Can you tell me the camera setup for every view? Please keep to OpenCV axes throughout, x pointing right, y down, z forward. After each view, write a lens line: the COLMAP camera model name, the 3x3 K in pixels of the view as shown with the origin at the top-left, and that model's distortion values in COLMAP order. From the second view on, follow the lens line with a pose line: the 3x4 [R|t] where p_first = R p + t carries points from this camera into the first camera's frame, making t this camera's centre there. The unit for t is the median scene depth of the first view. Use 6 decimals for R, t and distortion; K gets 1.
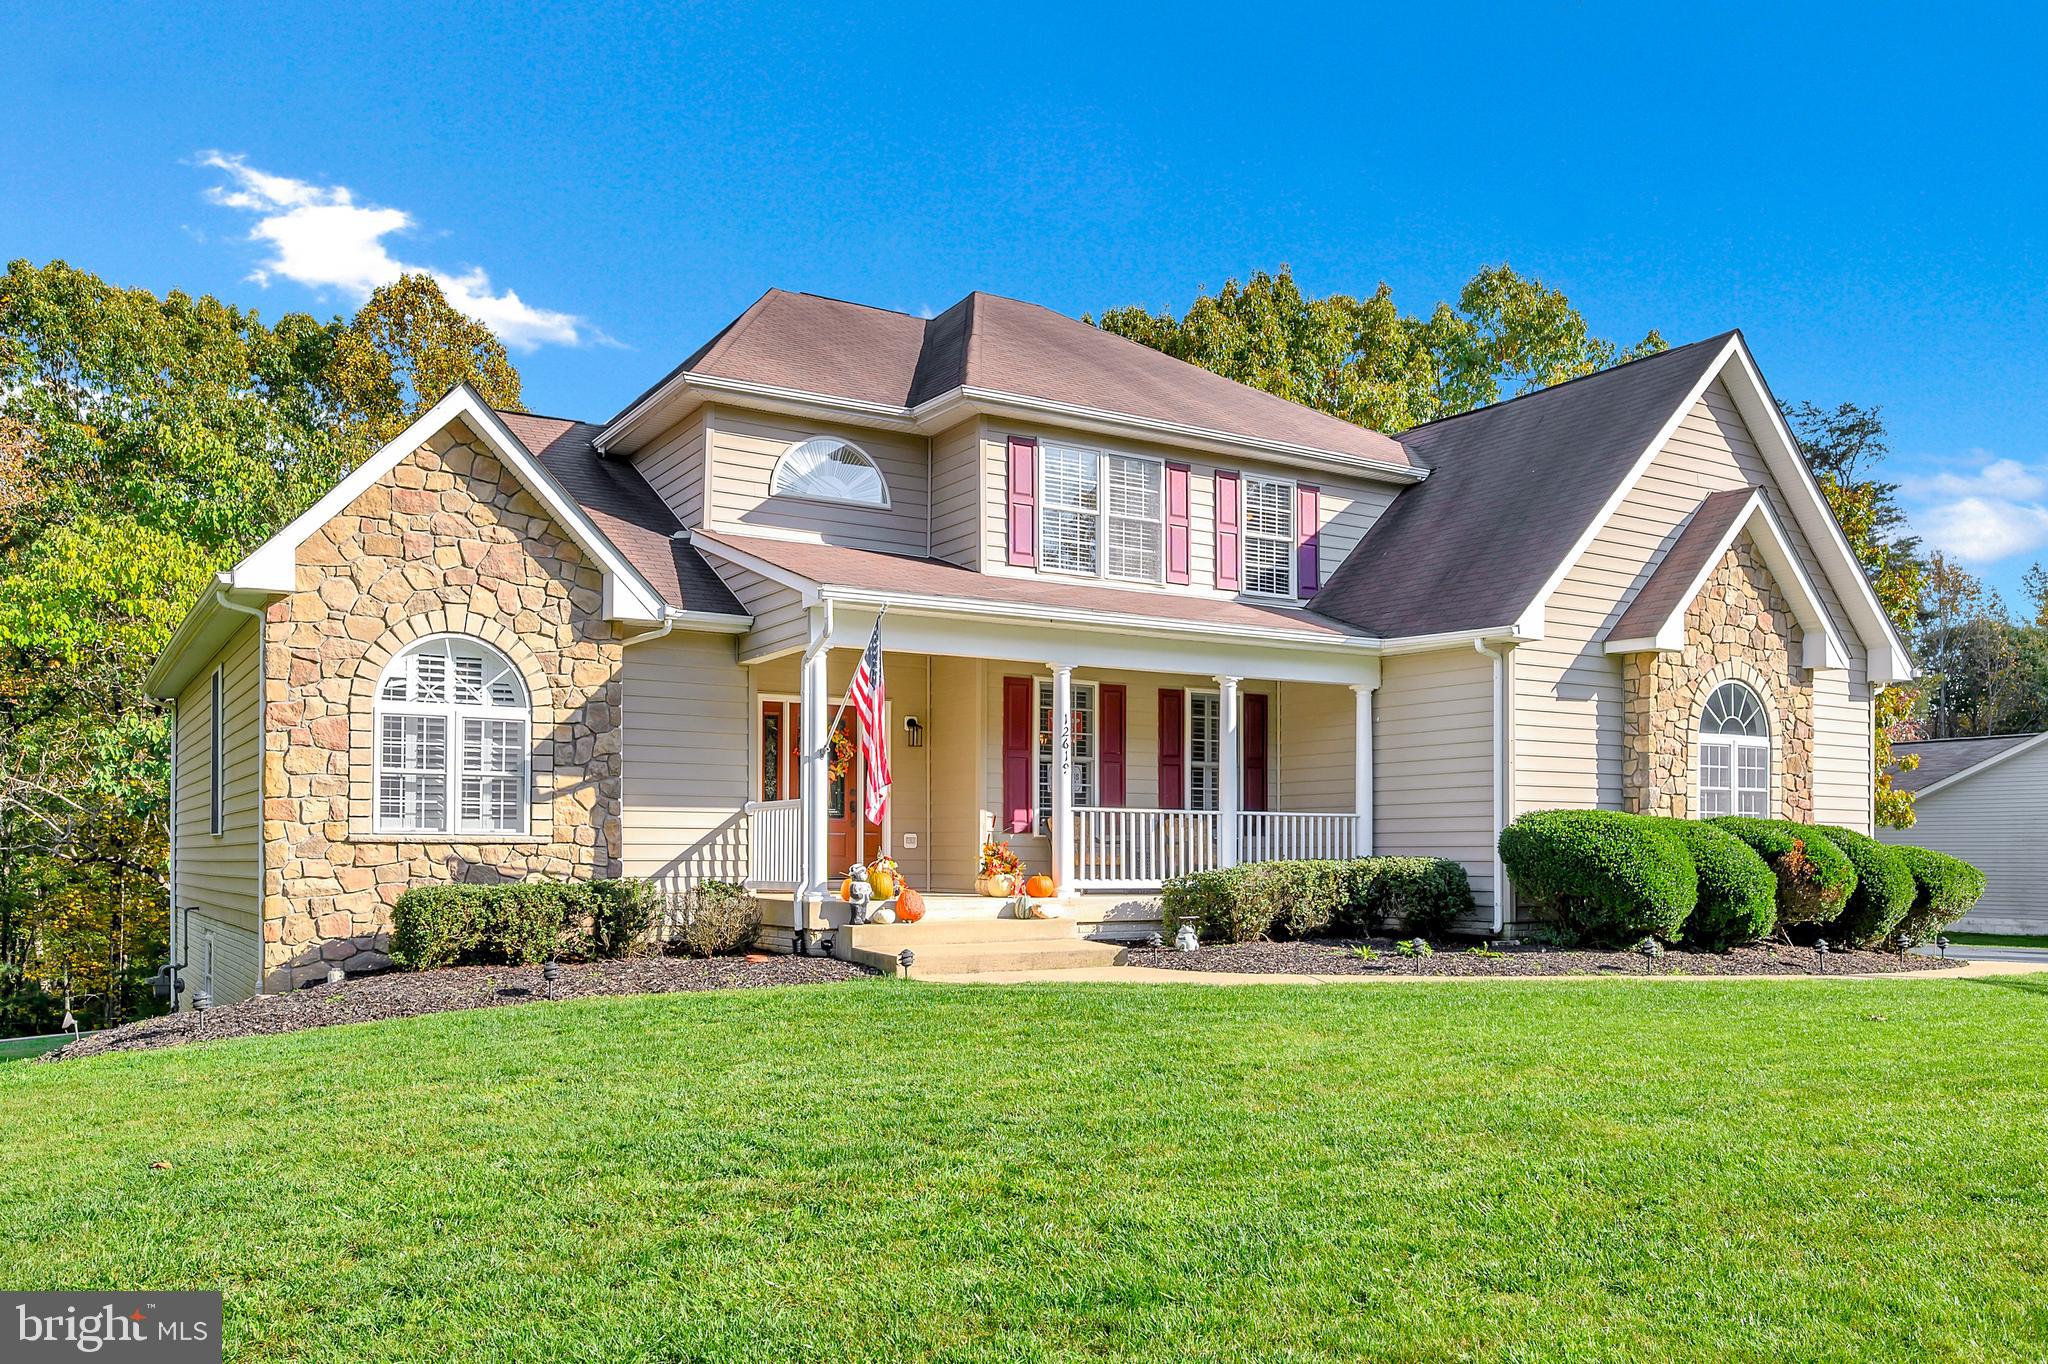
lens RADIAL K [[1580.2, 0, 1025.3], [0, 1580.2, 836.1], [0, 0, 1]] dist [-0.003076, 0.001700]
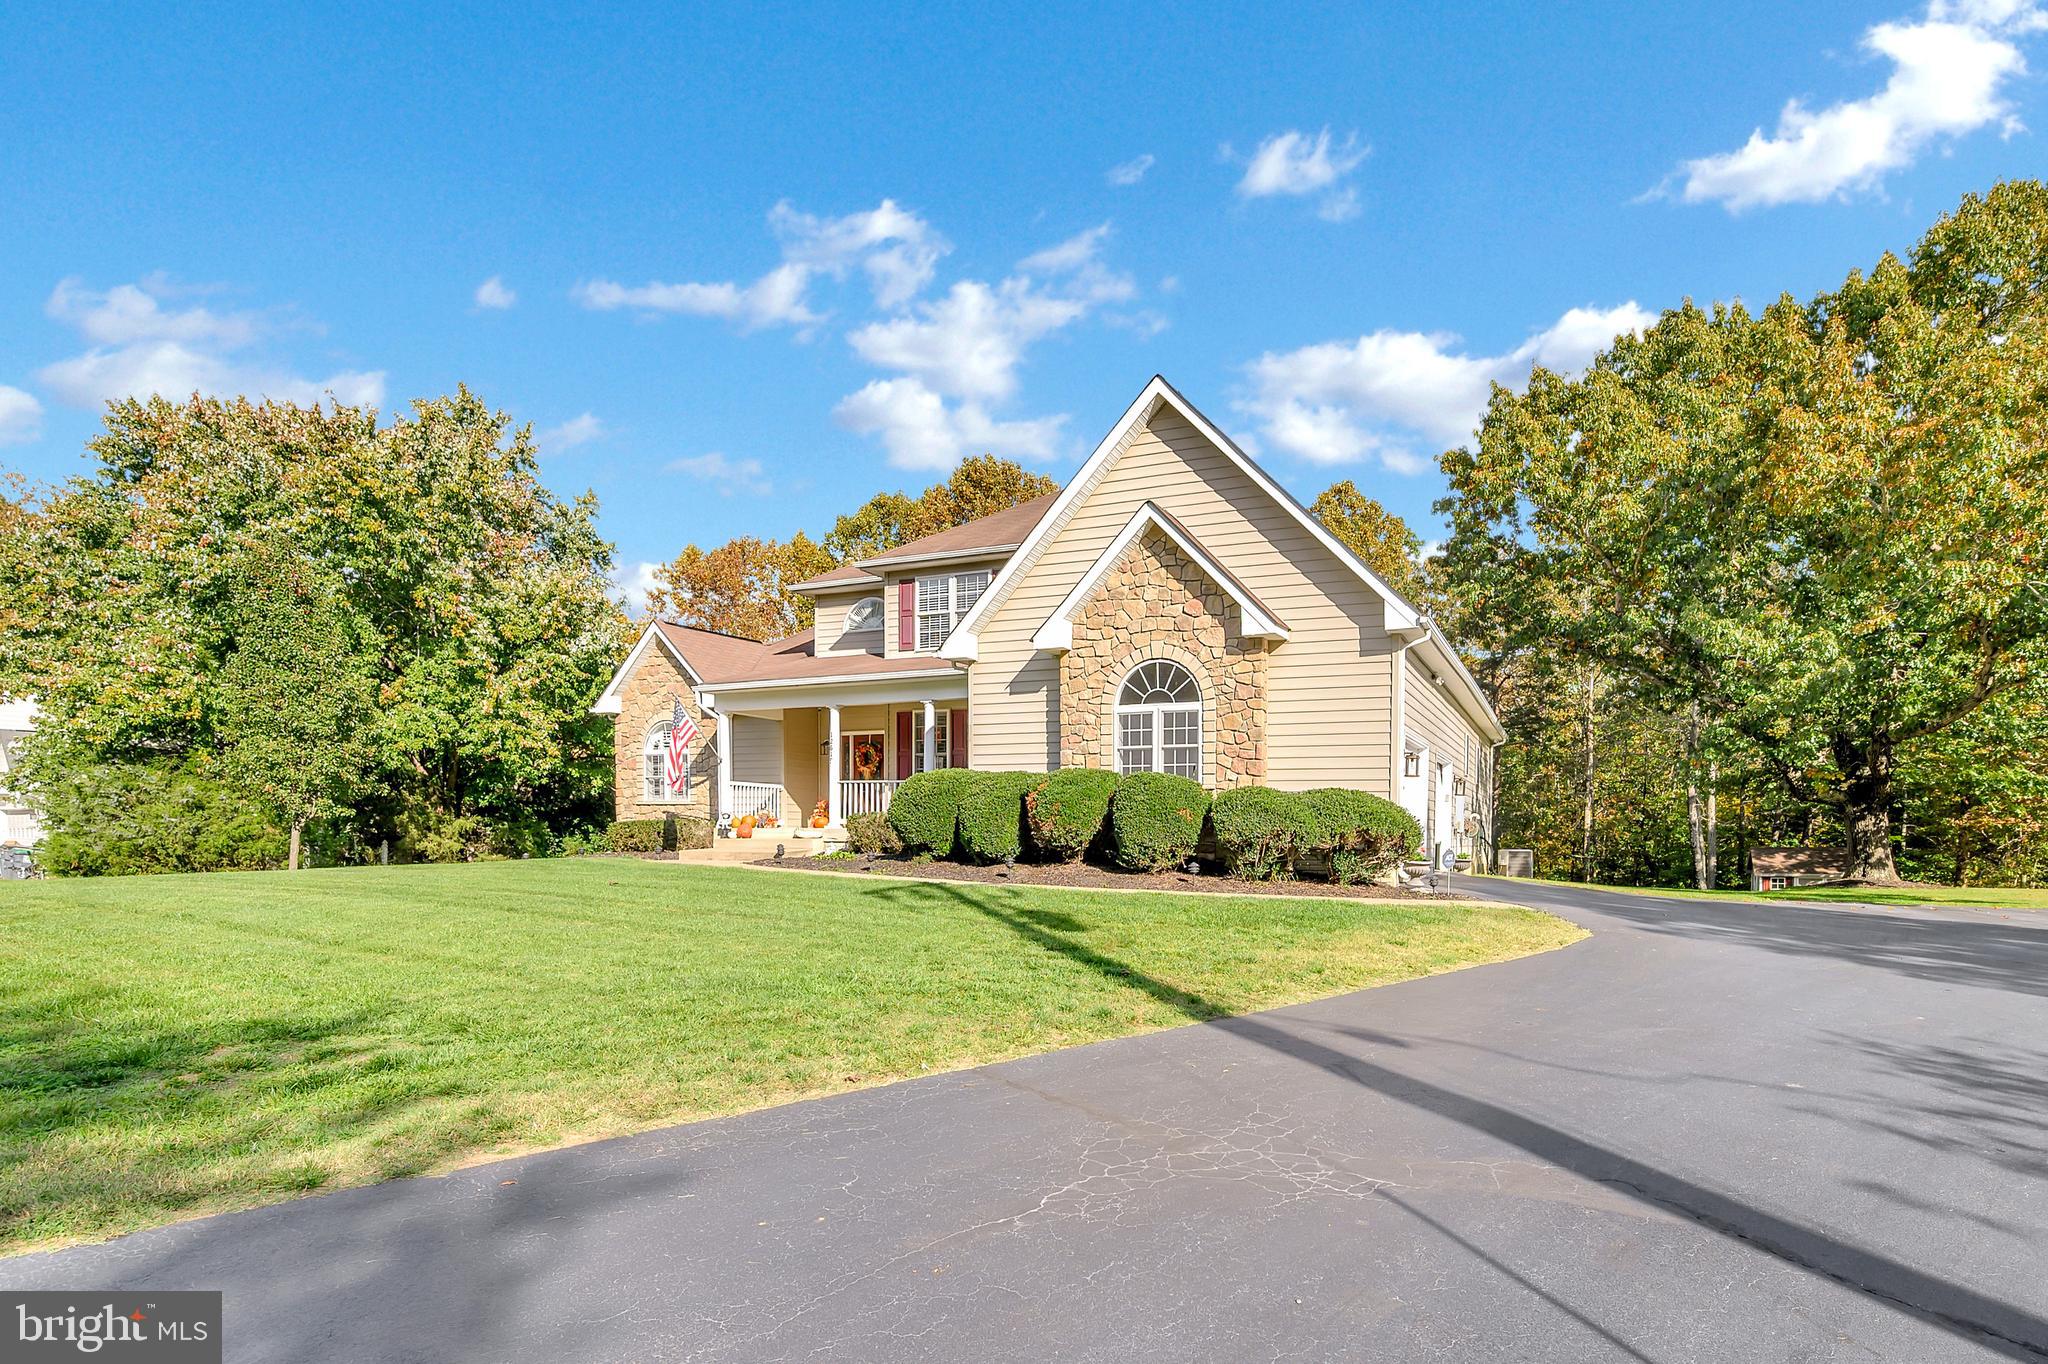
lens RADIAL K [[975.6, 0, 1157.2], [0, 975.6, 851.0], [0, 0, 1]] dist [0.000517, 0.000018]
pose [[0.619714, 0.018927, -0.784599, 1.233809], [0.010316, 0.999426, 0.032258, 0.033091], [0.784760, -0.028085, 0.619163, 0.597335]]
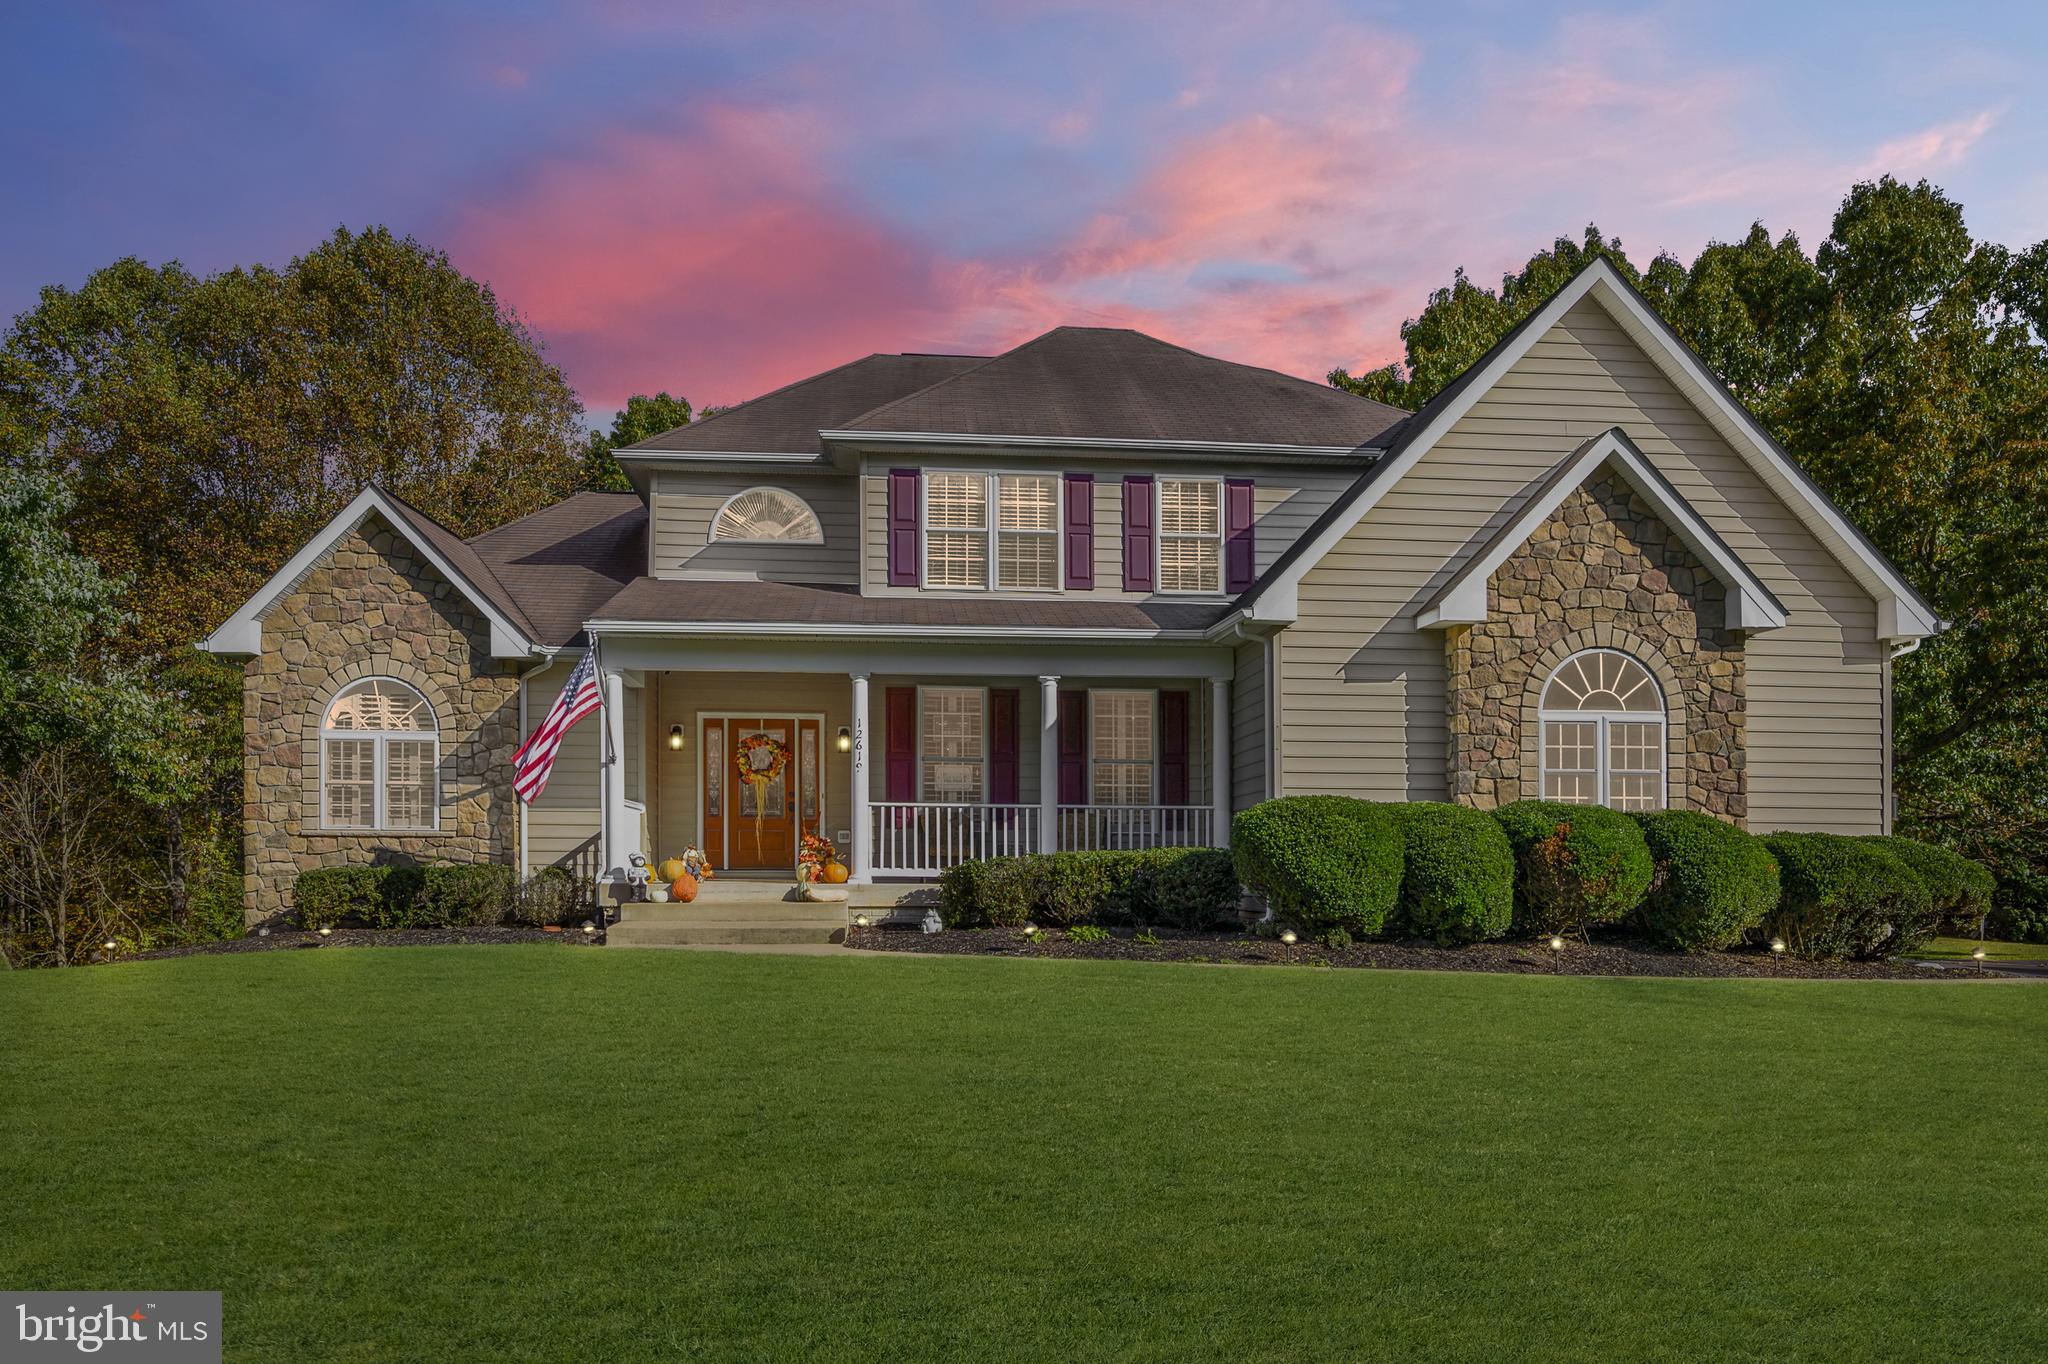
lens RADIAL K [[1495.3, 0, 1023.4], [0, 1495.3, 875.4], [0, 0, 1]] dist [-0.000339, 0.000174]
pose [[0.898104, 0.004201, -0.439762, 0.612447], [0.003240, 0.999864, 0.016167, 0.016987], [0.439771, -0.015944, 0.897969, 0.109164]]
